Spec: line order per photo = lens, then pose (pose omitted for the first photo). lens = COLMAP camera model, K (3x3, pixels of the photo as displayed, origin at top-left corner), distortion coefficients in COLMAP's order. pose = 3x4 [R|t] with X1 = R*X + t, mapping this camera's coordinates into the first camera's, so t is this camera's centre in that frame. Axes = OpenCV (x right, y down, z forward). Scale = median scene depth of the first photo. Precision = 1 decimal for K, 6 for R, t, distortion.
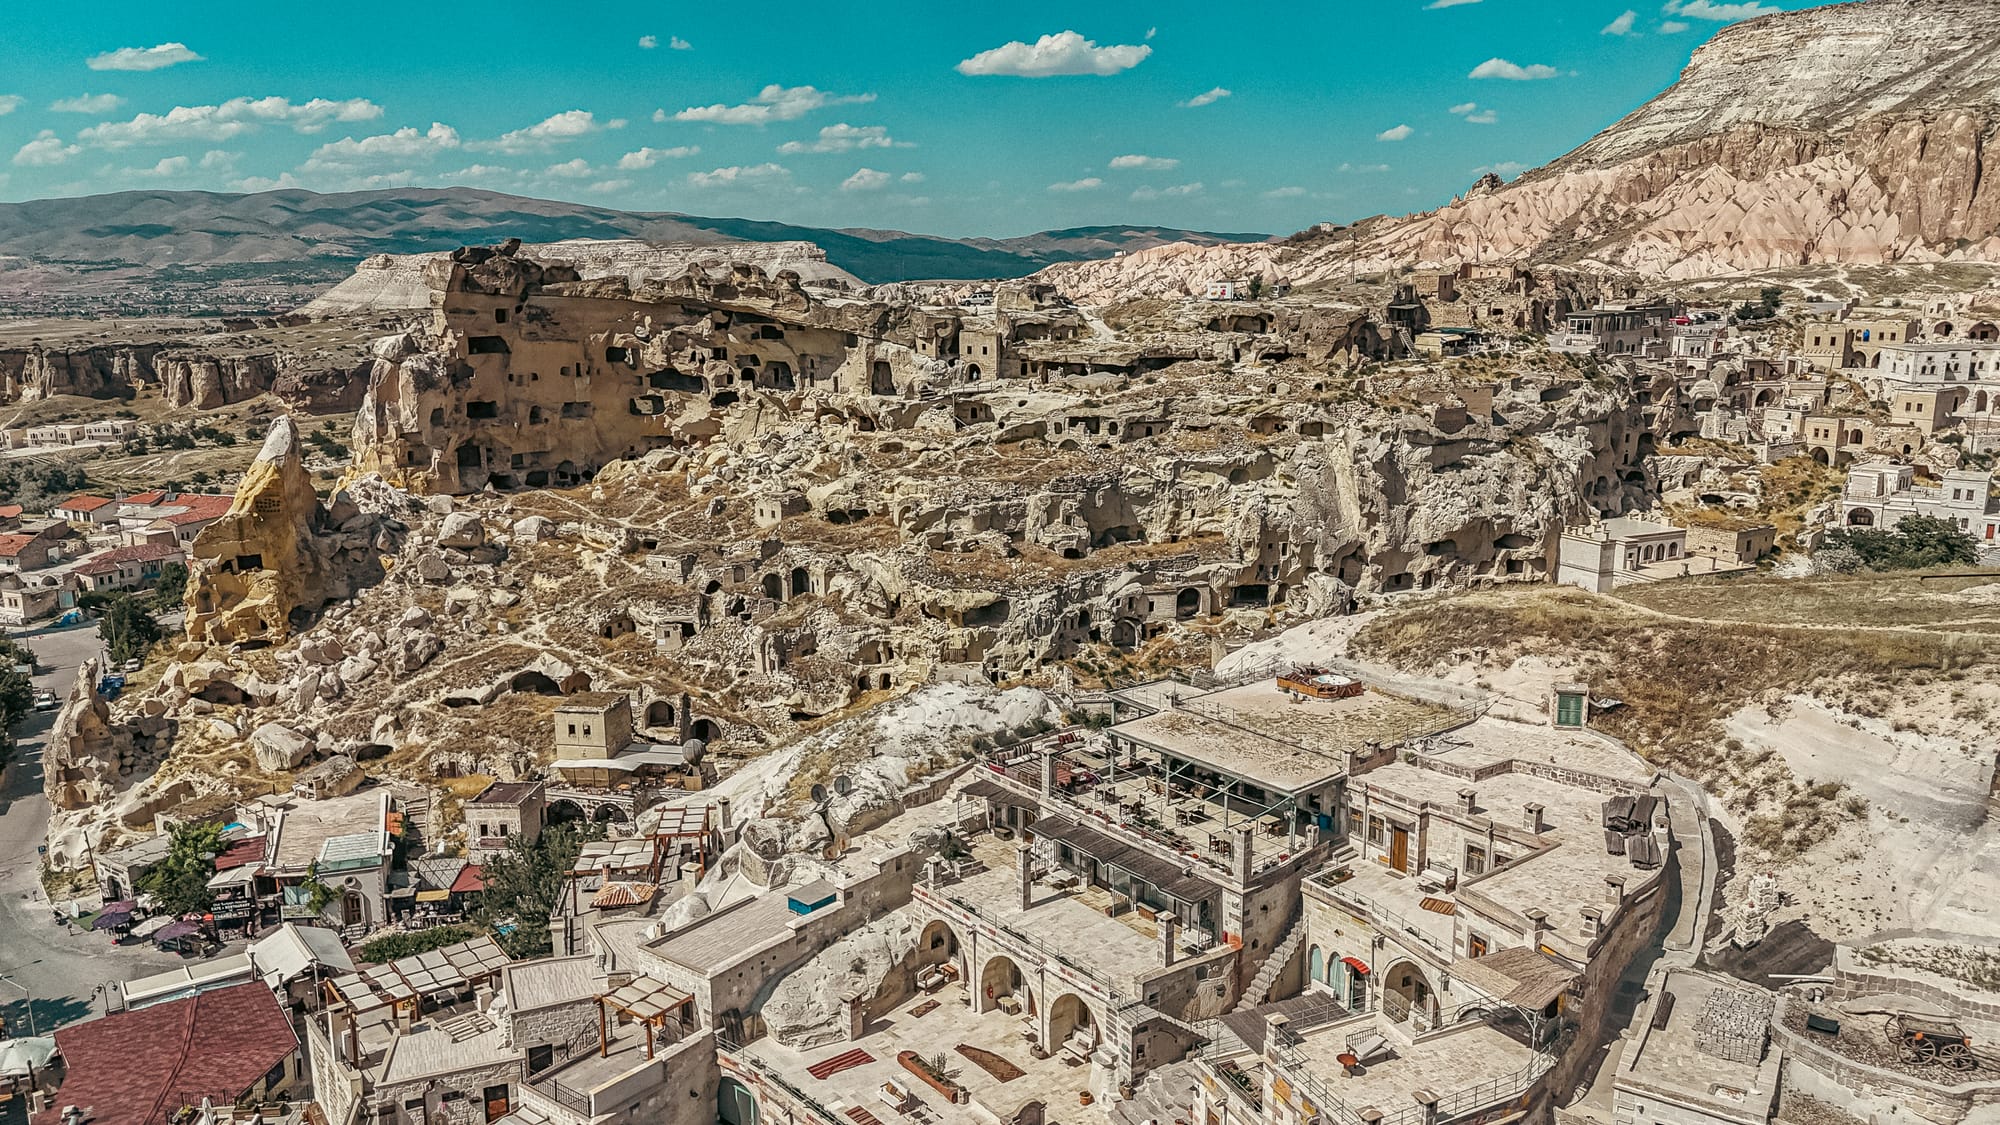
lens RADIAL K [[1469.2, 0, 1000.0], [0, 1469.2, 562.5], [0, 0, 1]] dist [0.084270, -0.084121]
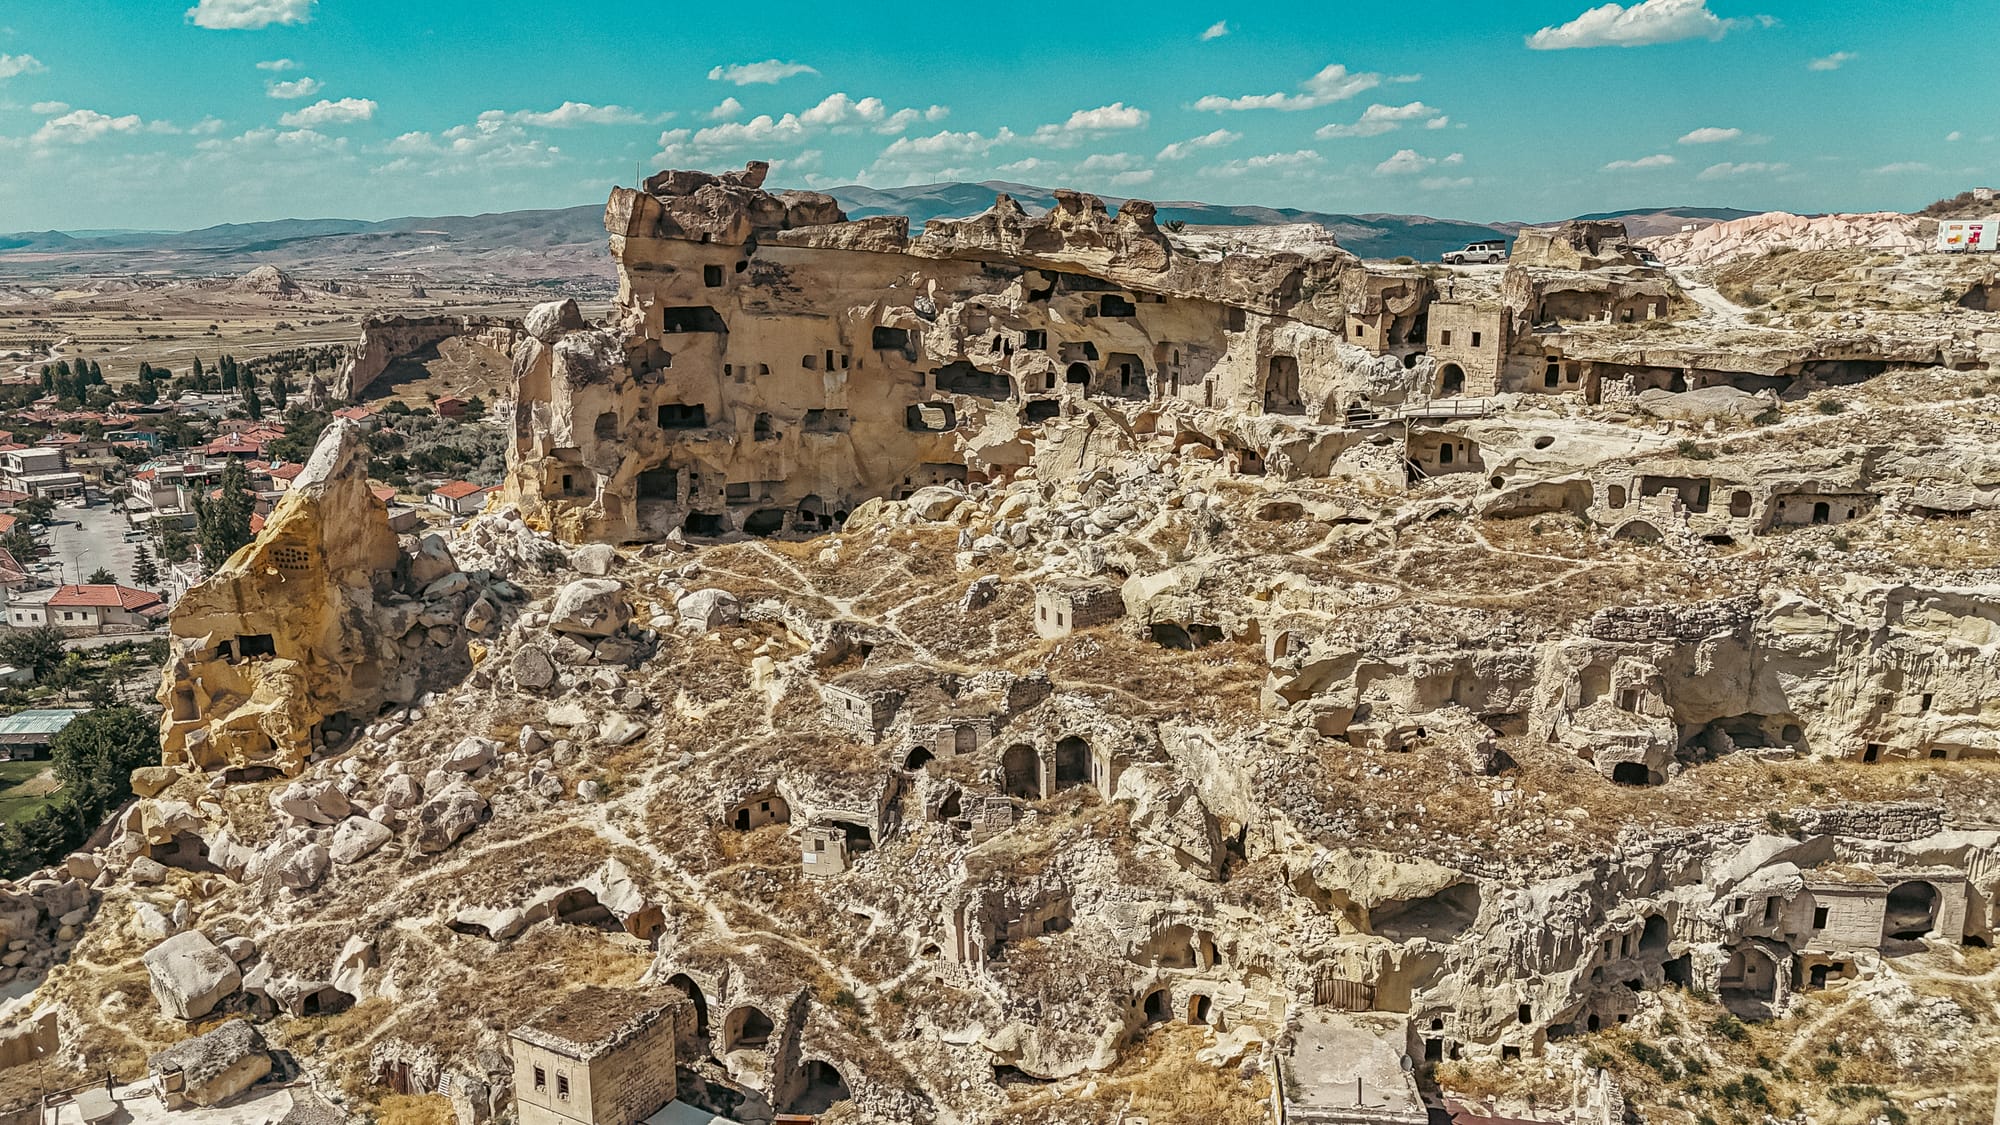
lens RADIAL K [[1463.0, 0, 1000.0], [0, 1463.0, 562.5], [0, 0, 1]] dist [0.123667, -0.175036]
pose [[0.943406, 0.069671, -0.324238, 0.007523], [-0.067367, 0.997560, 0.018340, -0.065758], [0.324725, 0.004540, 0.945798, 0.465452]]
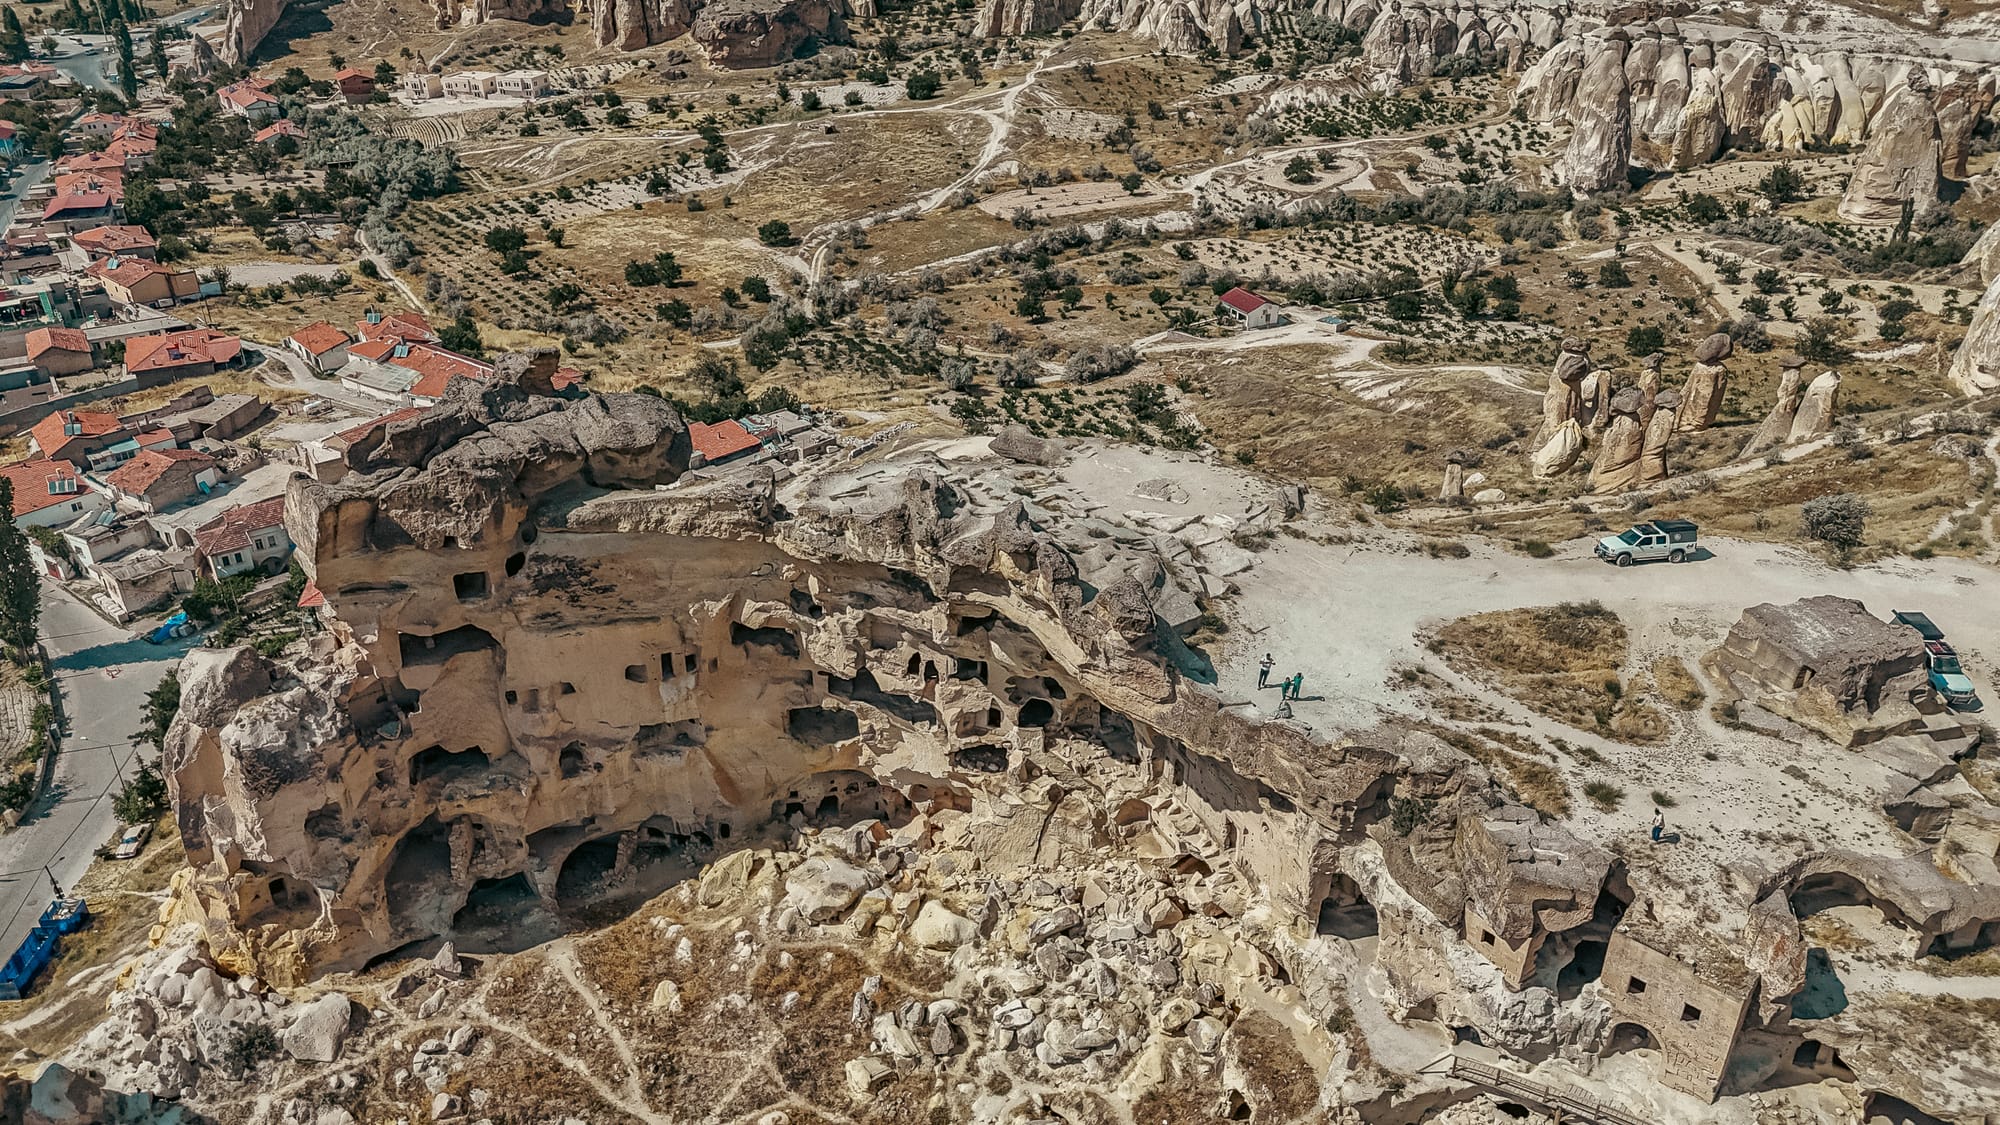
lens RADIAL K [[1469.2, 0, 1000.0], [0, 1469.2, 562.5], [0, 0, 1]] dist [0.084270, -0.084121]
pose [[0.944172, 0.159767, -0.288121, -0.077872], [-0.071882, 0.953376, 0.293101, -0.341963], [0.321516, -0.256027, 0.911635, 0.733145]]
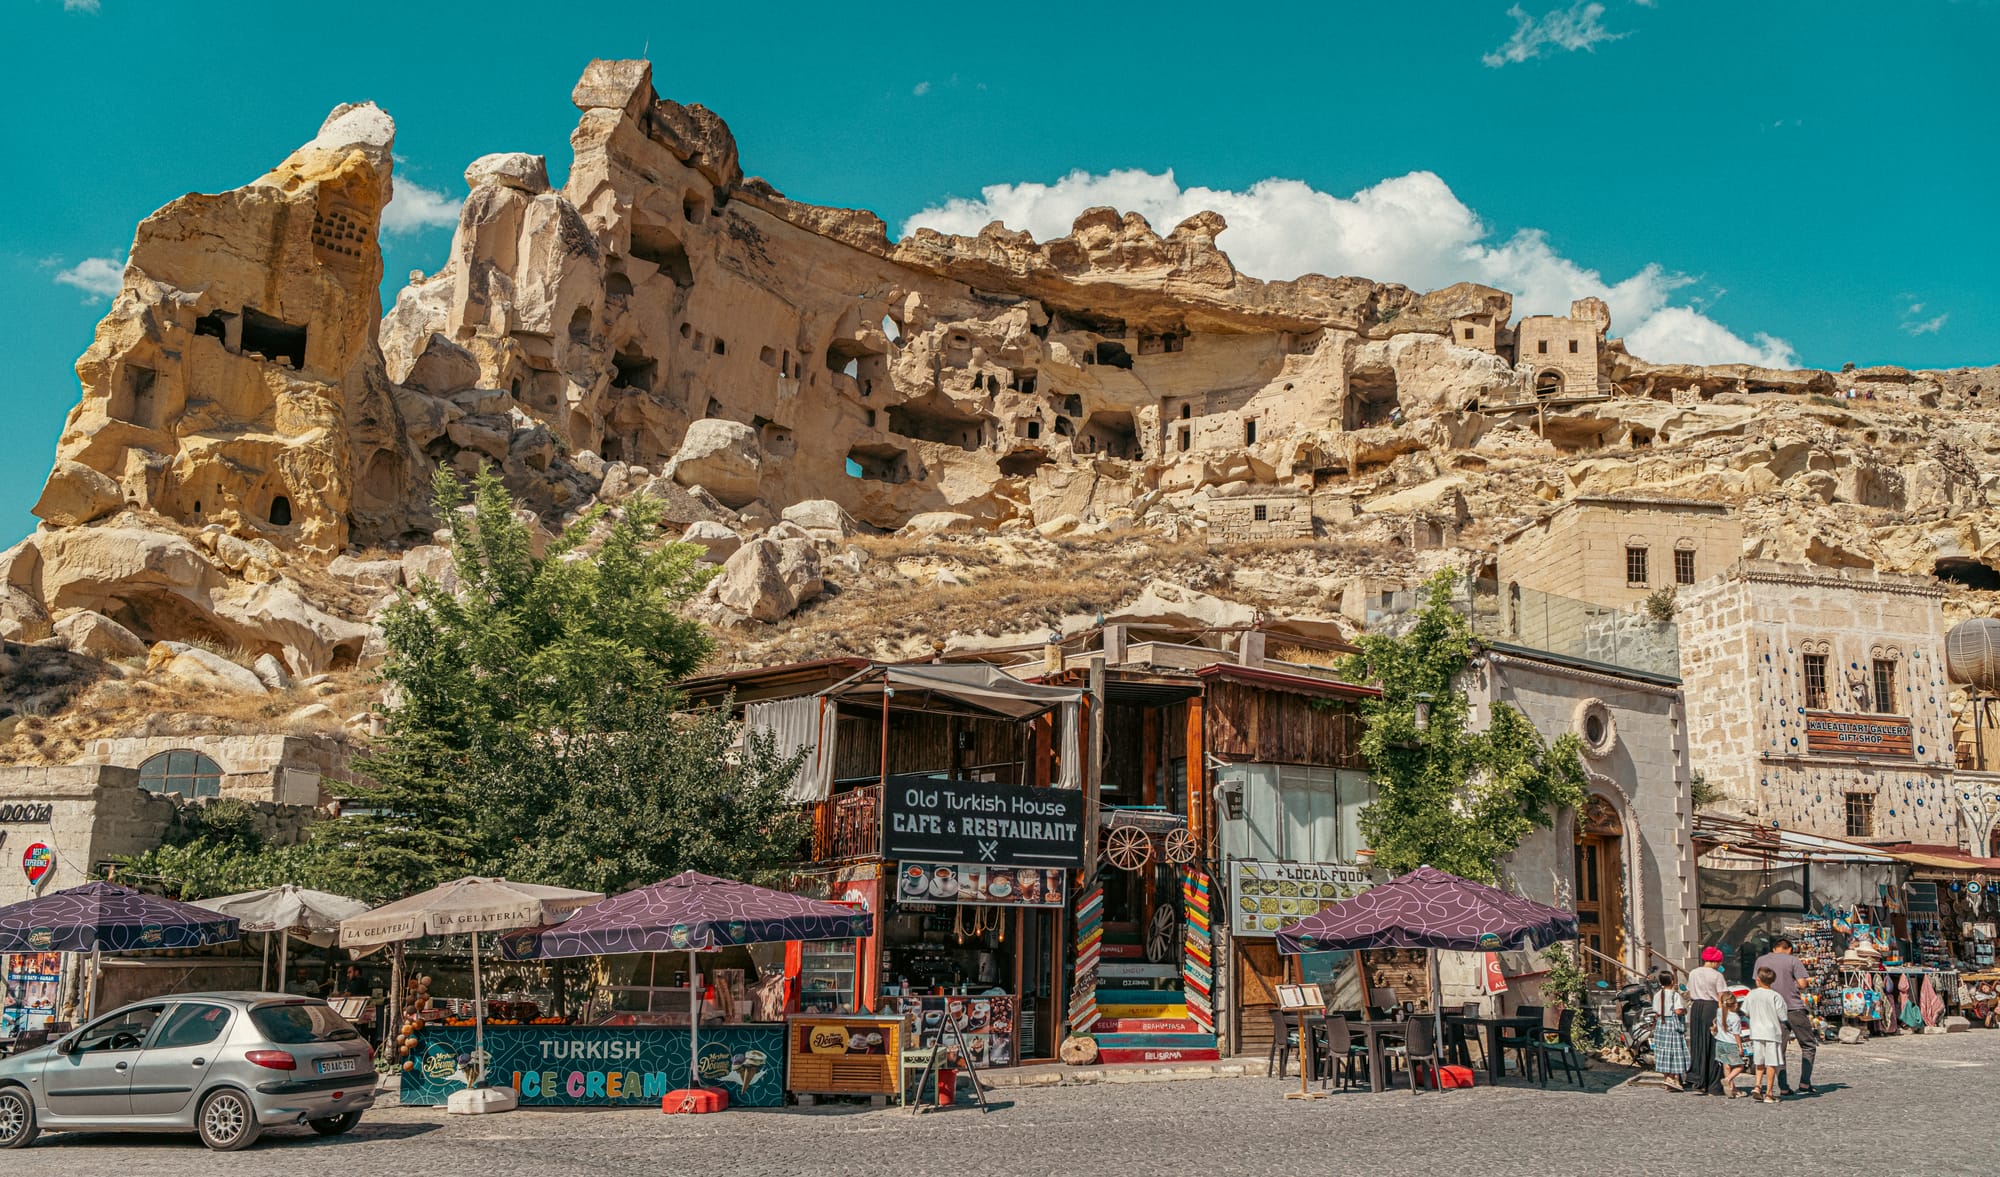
lens RADIAL K [[1512.0, 0, 985.4], [0, 1512.0, 691.1], [0, 0, 1]] dist [0.000766, 0.000652]
pose [[0.960161, 0.073528, 0.269601, -0.406566], [0.028869, 0.933502, -0.357407, 0.199174], [-0.277952, 0.350952, 0.894190, 0.623507]]
